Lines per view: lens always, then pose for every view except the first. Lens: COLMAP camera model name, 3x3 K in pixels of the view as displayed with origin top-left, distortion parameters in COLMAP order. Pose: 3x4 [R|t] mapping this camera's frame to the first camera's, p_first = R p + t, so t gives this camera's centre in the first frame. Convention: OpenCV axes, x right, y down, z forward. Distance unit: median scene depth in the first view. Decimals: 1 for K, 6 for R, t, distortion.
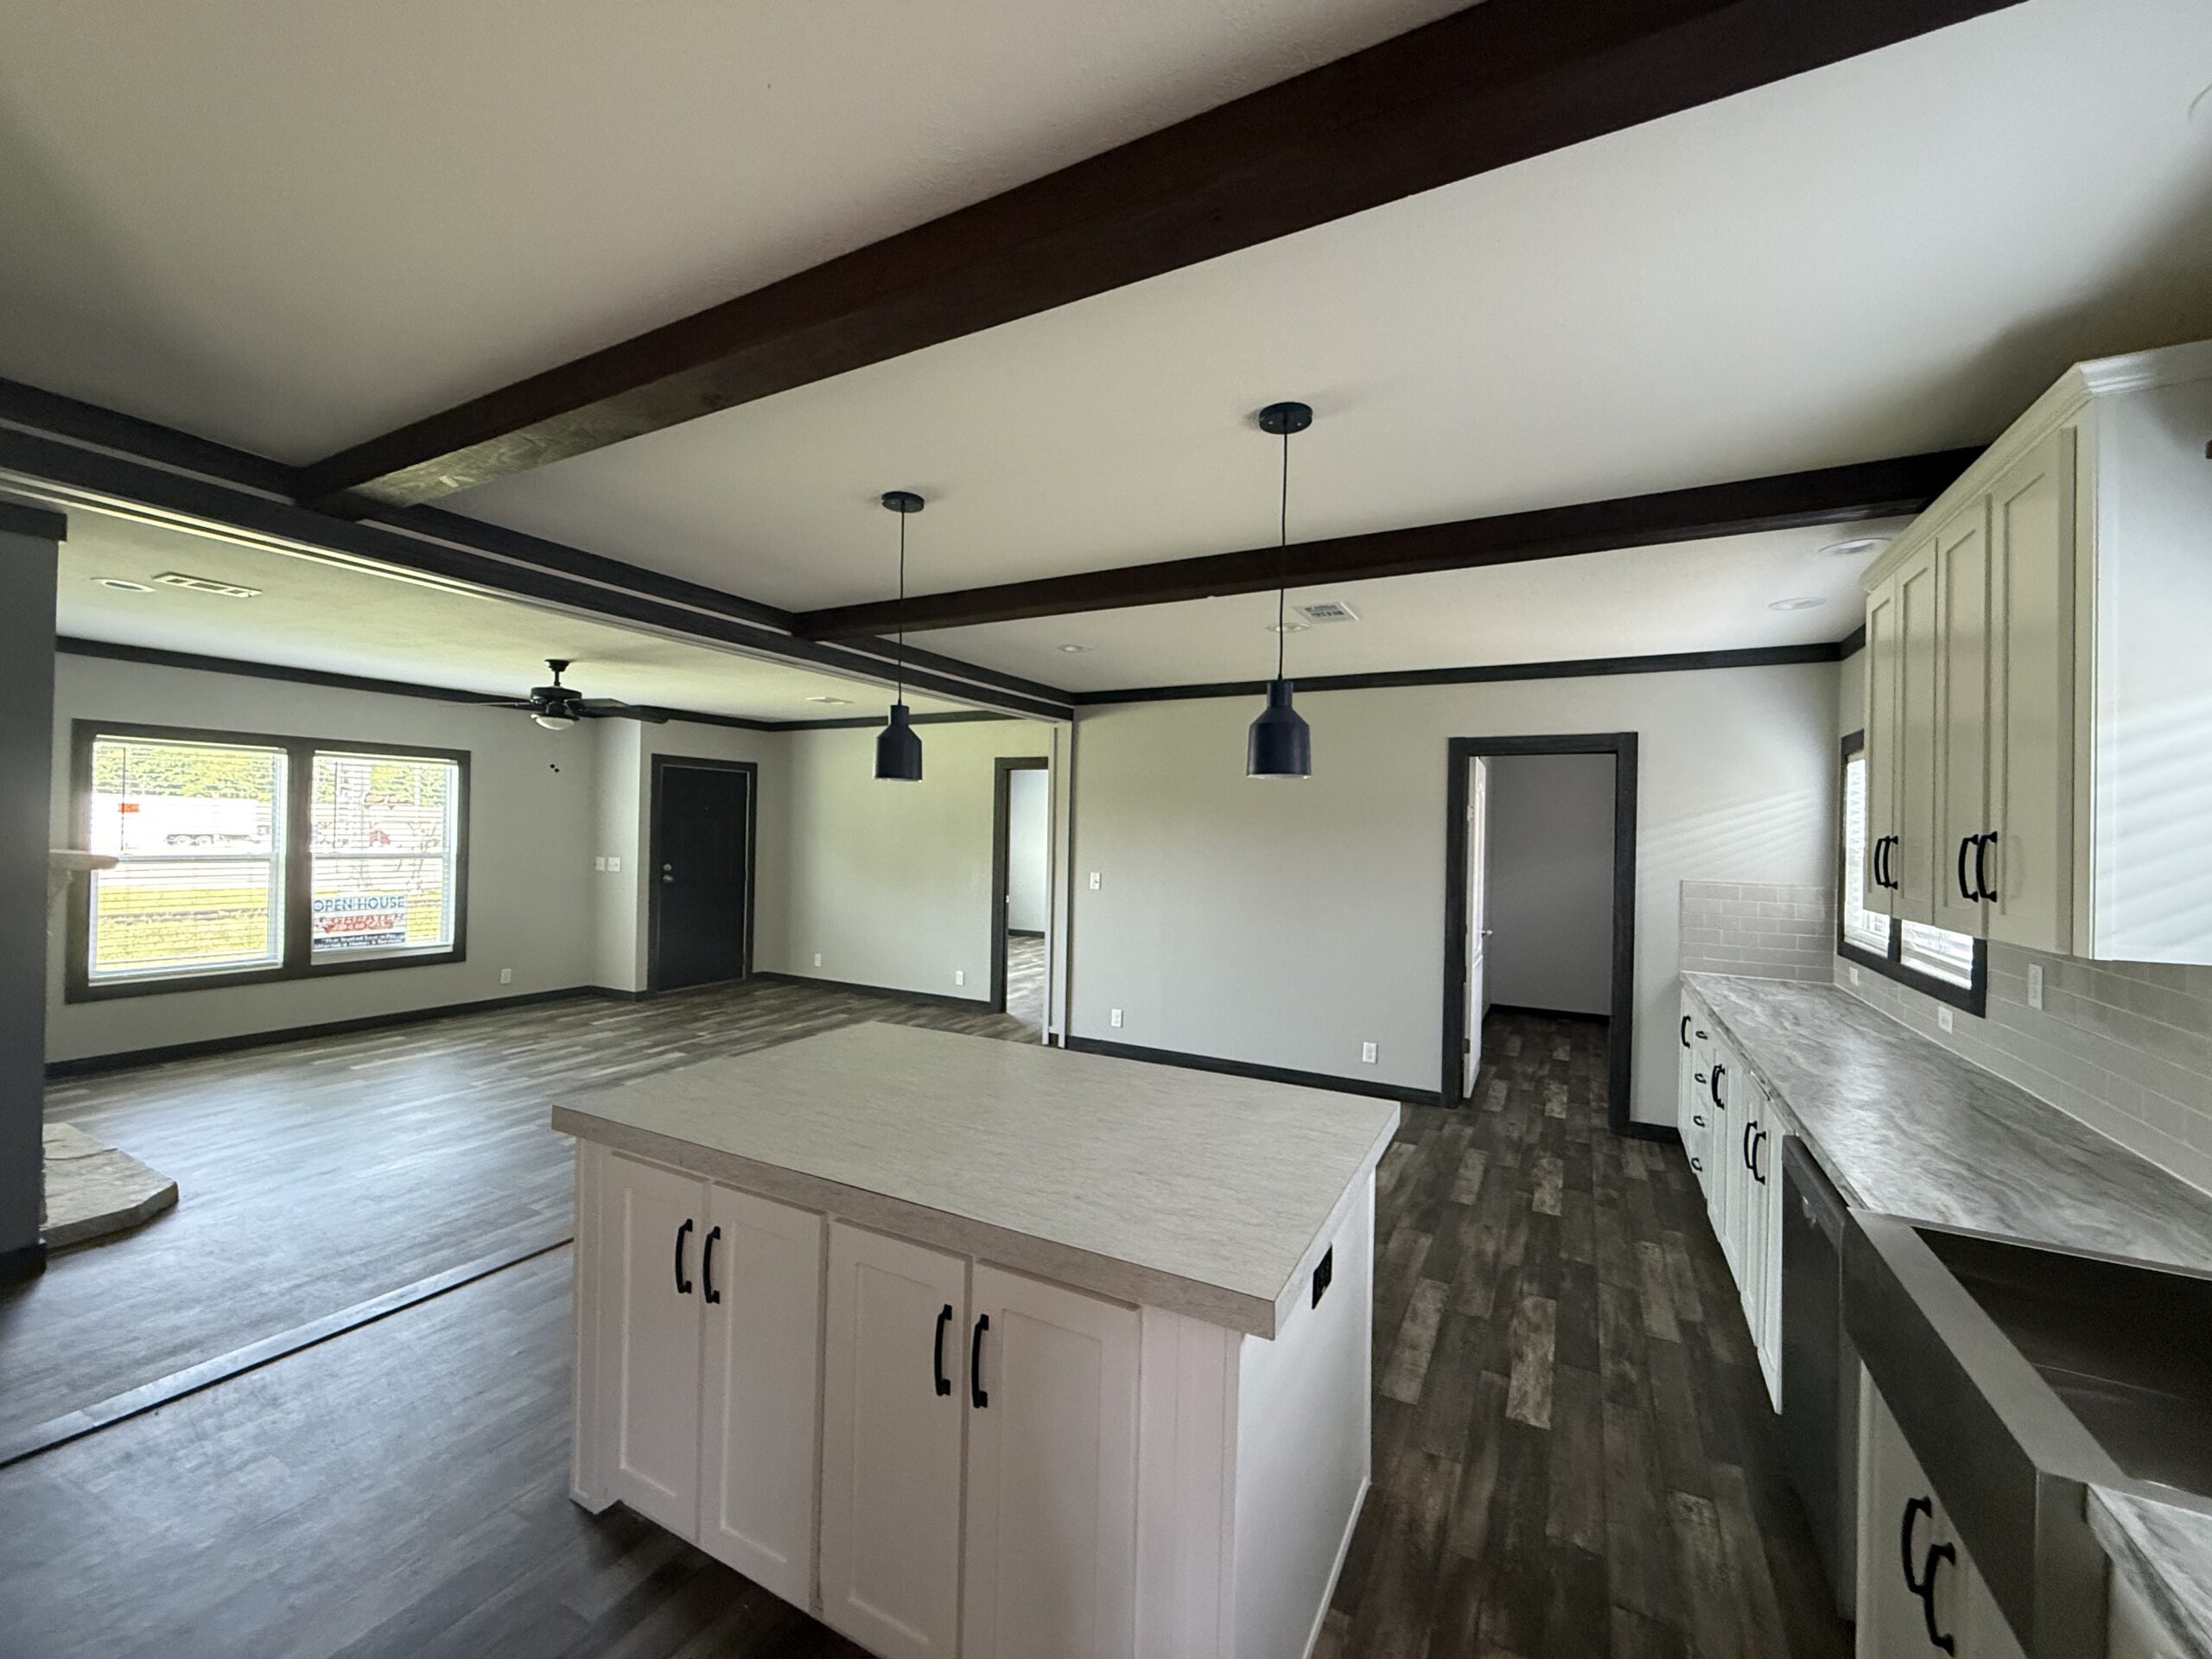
lens RADIAL K [[883.4, 0, 1107.3], [0, 883.4, 829.0], [0, 0, 1]] dist [0.006284, -0.002627]
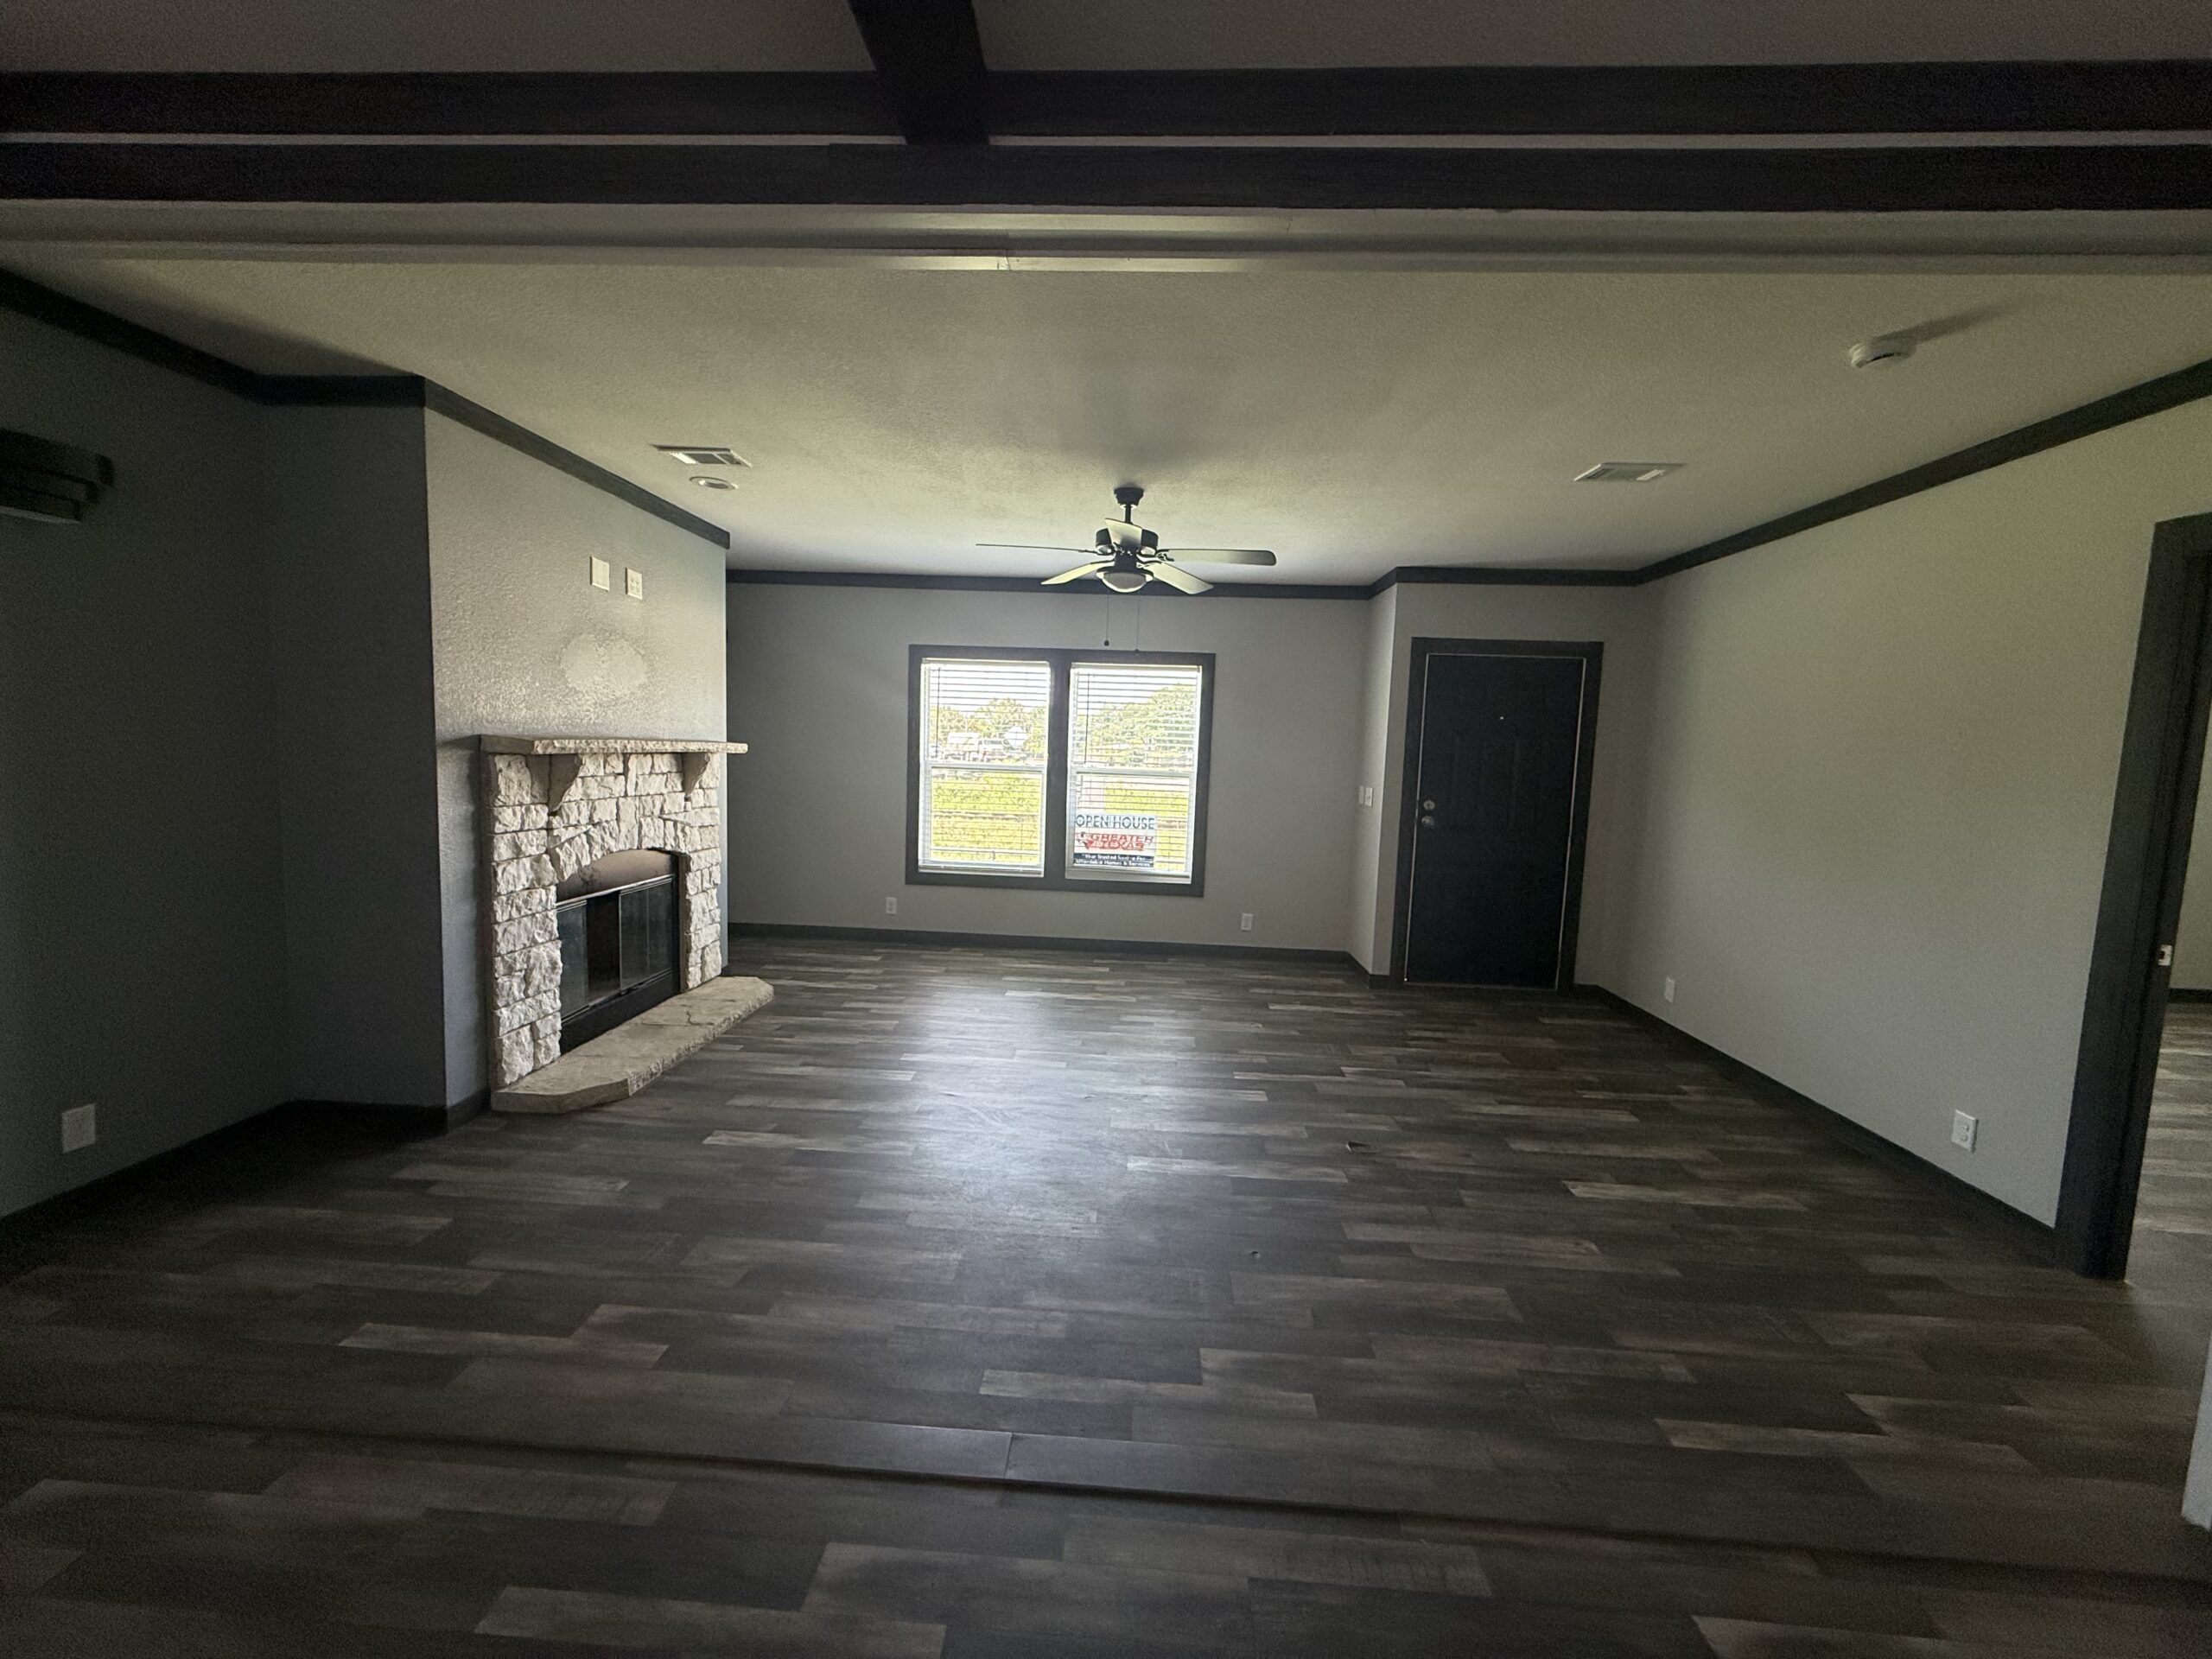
lens RADIAL K [[883.4, 0, 1098.4], [0, 883.4, 836.5], [0, 0, 1]] dist [0.006284, -0.002627]
pose [[0.424700, 0.090340, -0.900816, 0.012740], [-0.021503, 0.995735, 0.089721, 0.014364], [0.905079, -0.018734, 0.424831, 0.562435]]
